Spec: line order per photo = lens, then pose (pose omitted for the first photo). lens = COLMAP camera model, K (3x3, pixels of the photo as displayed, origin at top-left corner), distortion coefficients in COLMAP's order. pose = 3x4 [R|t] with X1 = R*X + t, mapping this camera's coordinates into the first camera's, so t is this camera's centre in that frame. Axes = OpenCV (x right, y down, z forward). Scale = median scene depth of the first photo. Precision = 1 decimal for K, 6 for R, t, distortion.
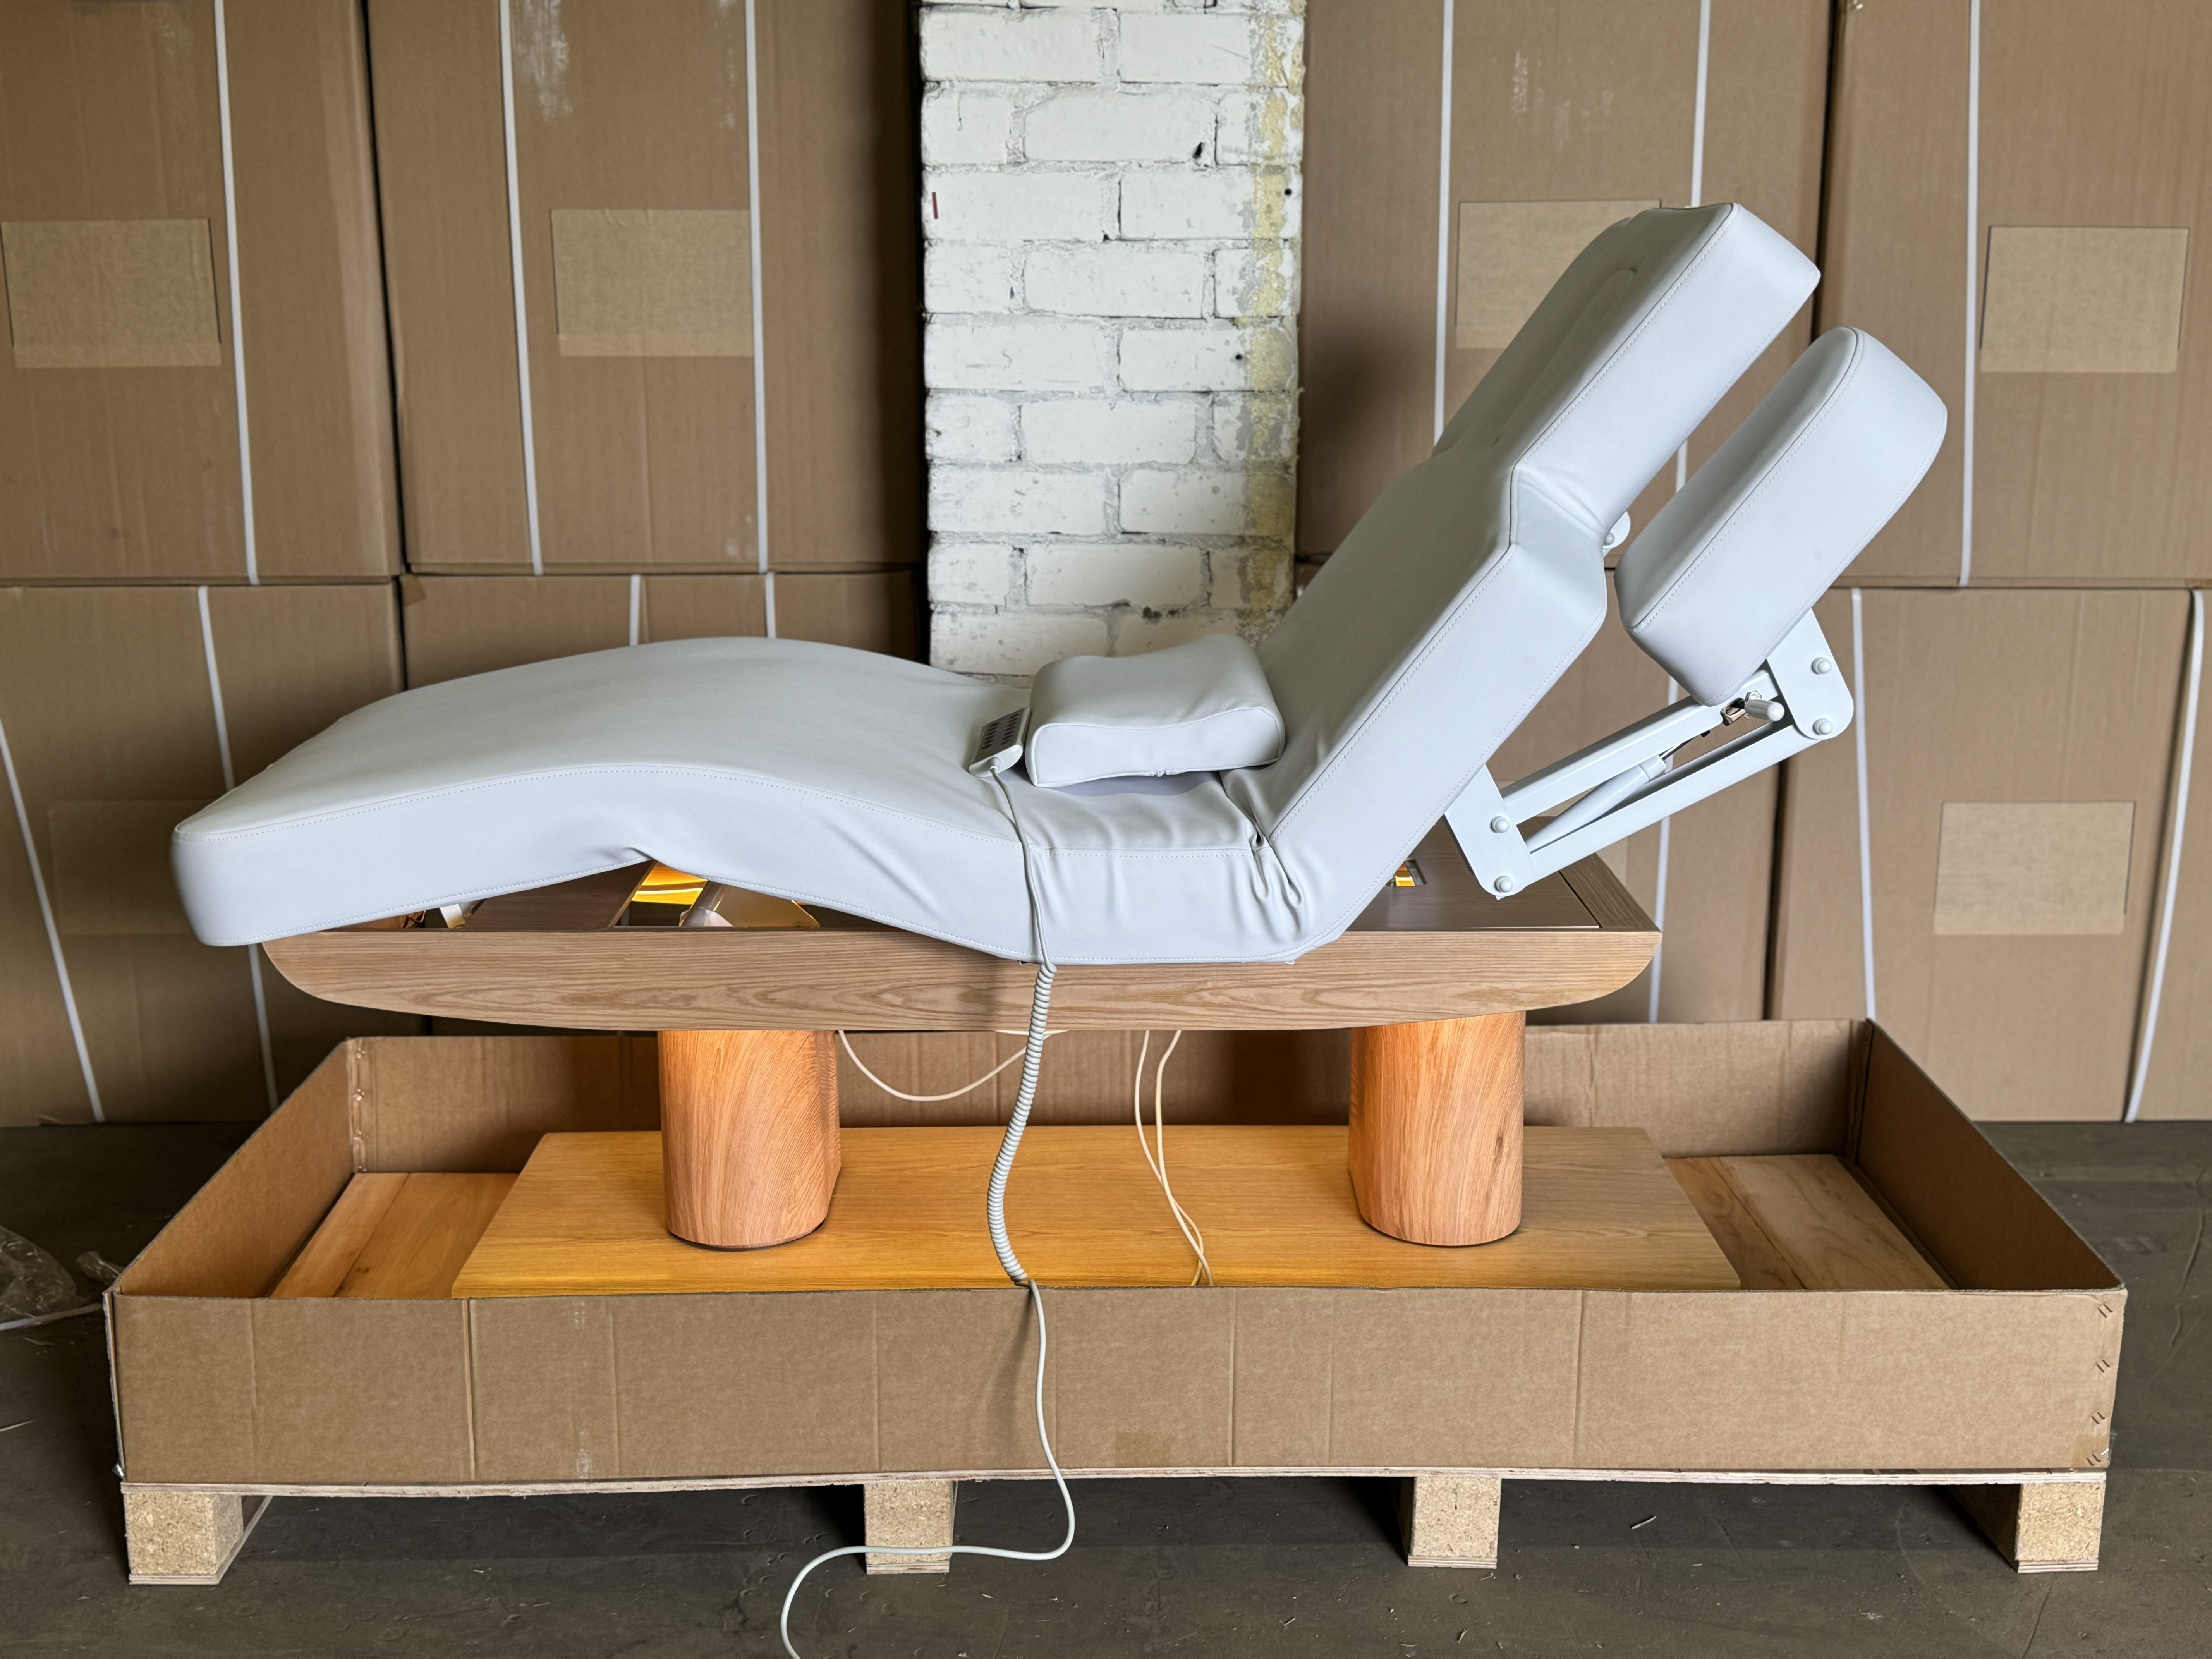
lens RADIAL K [[2495.7, 0, 1110.4], [0, 2495.7, 841.1], [0, 0, 1]] dist [0.000321, 0.000000]
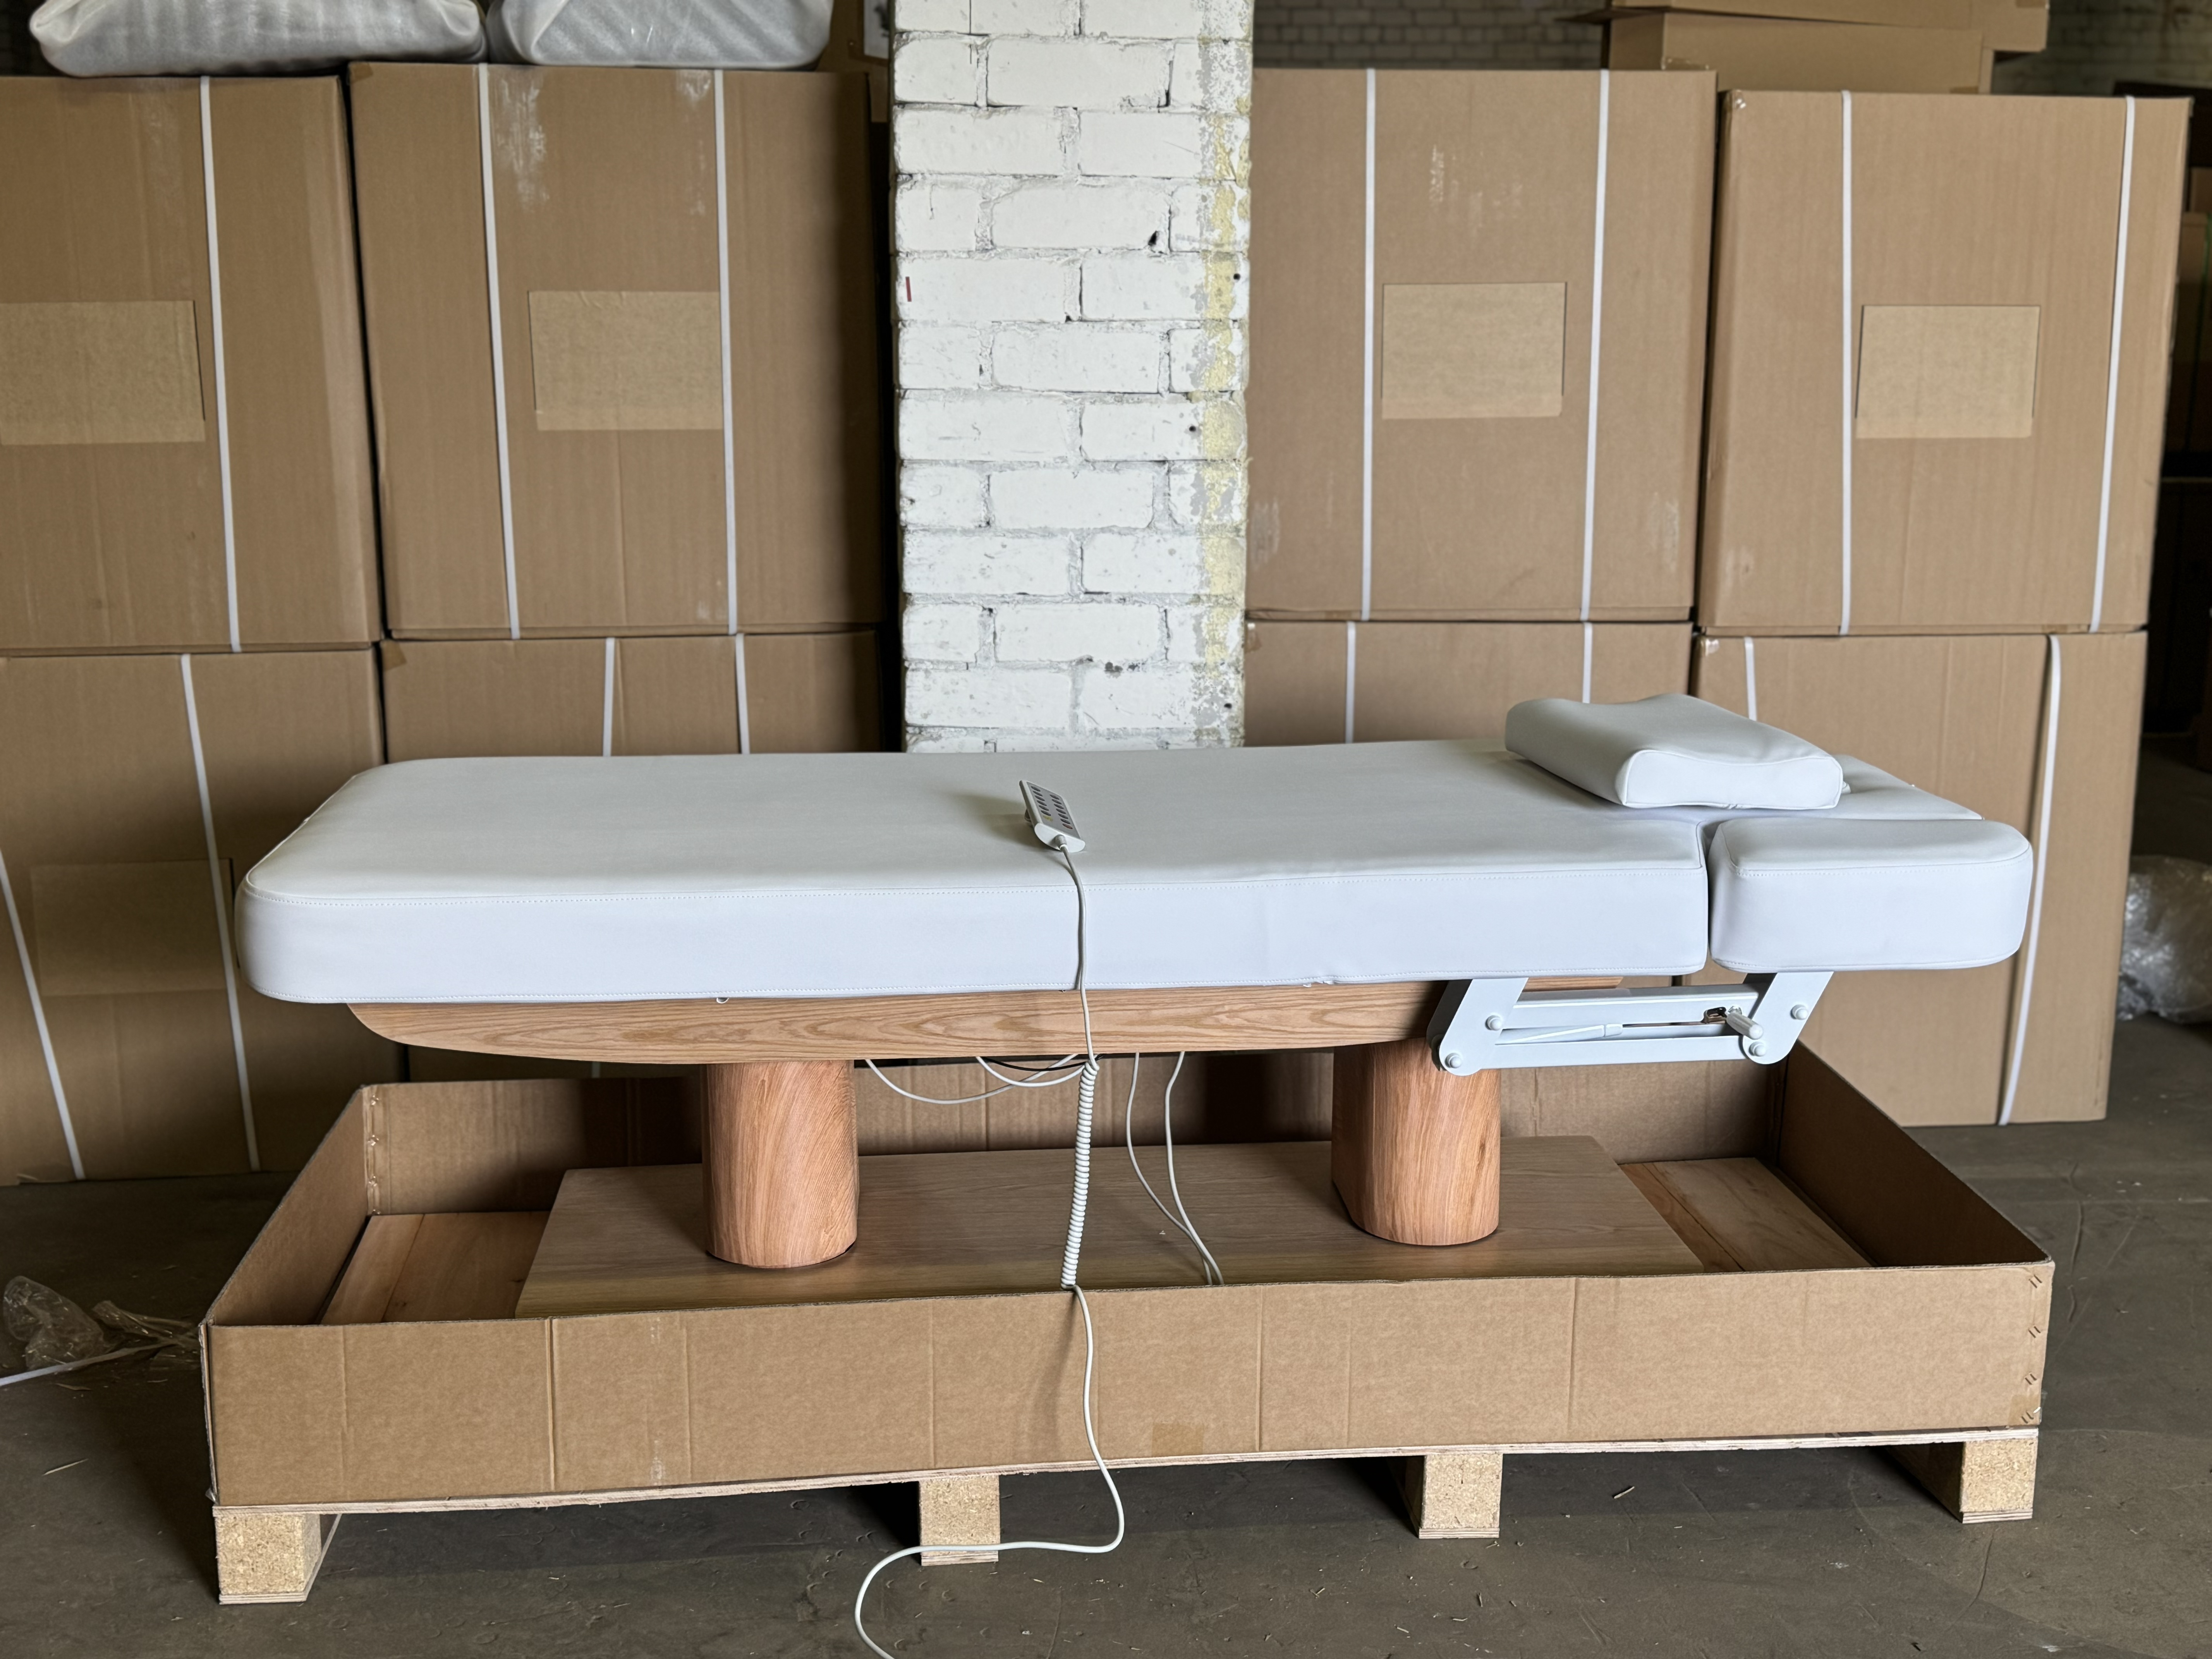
lens RADIAL K [[2495.7, 0, 1103.5], [0, 2495.7, 828.4], [0, 0, 1]] dist [0.000321, 0.000000]
pose [[0.996770, -0.017926, 0.078280, -0.076670], [0.020039, 0.999453, -0.026299, 0.005412], [-0.077765, 0.027782, 0.996585, -0.064458]]
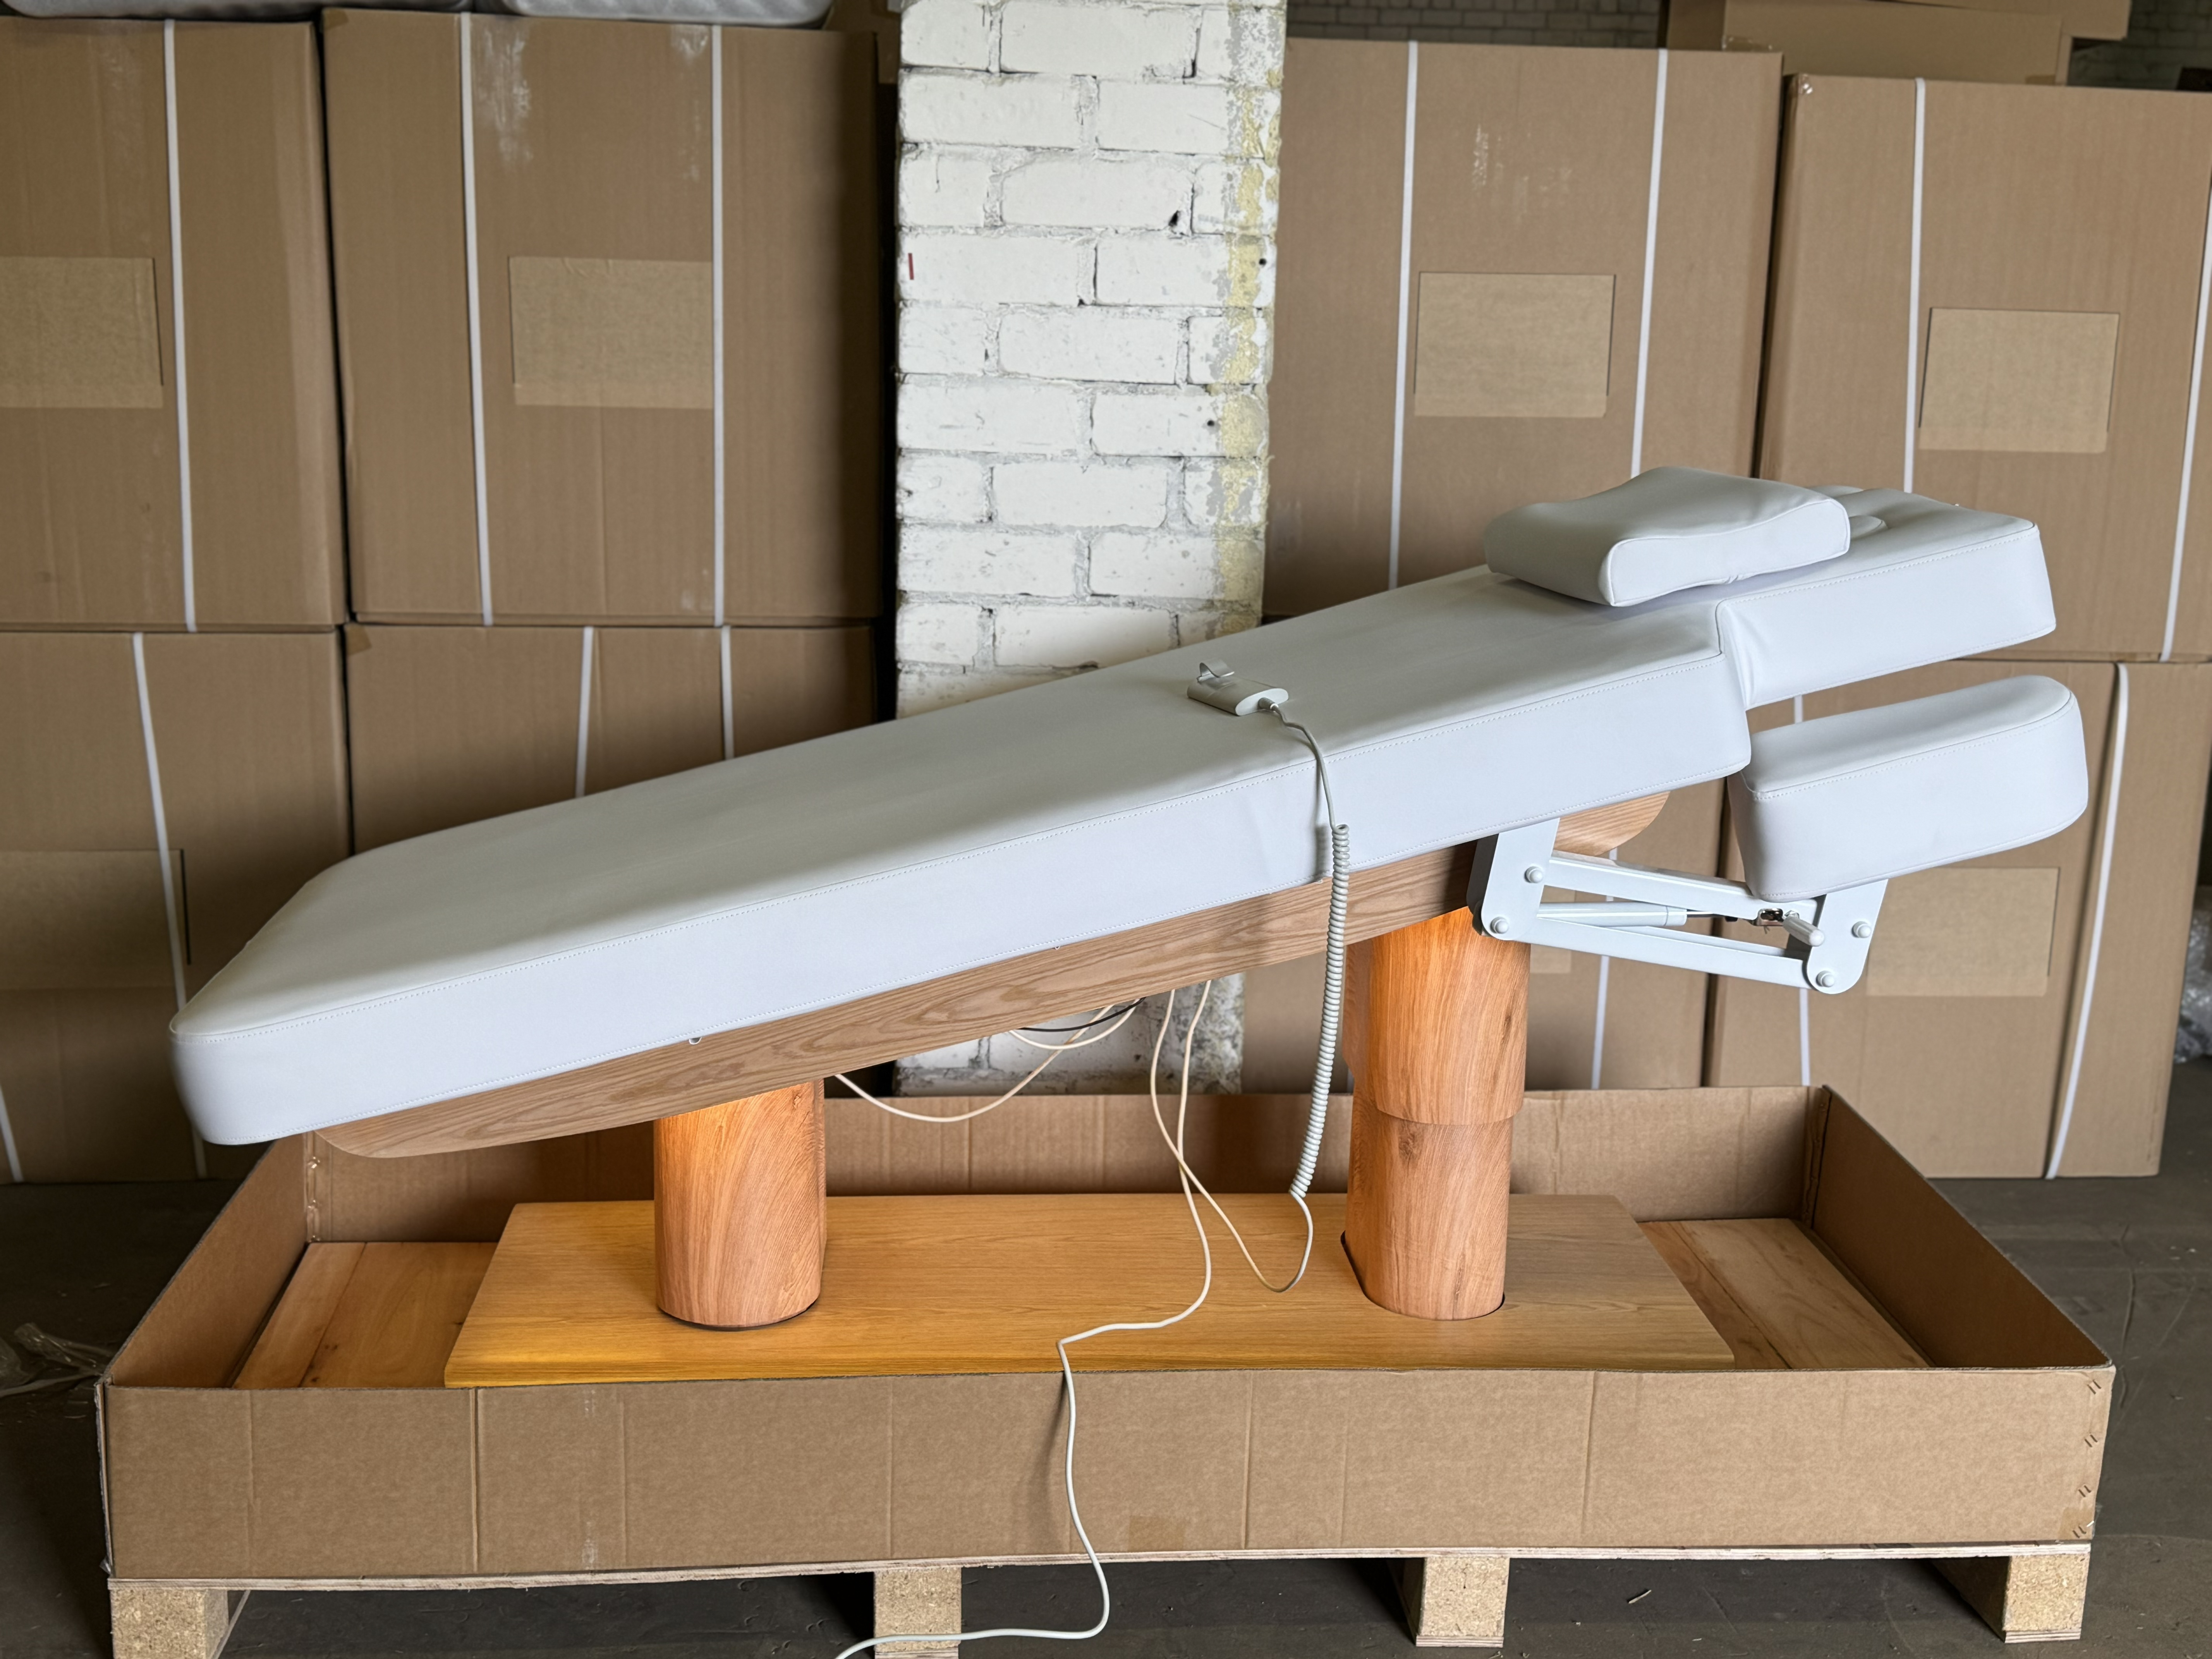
lens RADIAL K [[2495.7, 0, 1110.3], [0, 2495.7, 821.0], [0, 0, 1]] dist [0.000321, 0.000000]
pose [[0.997499, 0.008848, 0.070121, -0.060207], [-0.007926, 0.999879, -0.013420, -0.020907], [-0.070231, 0.012830, 0.997448, 0.002689]]
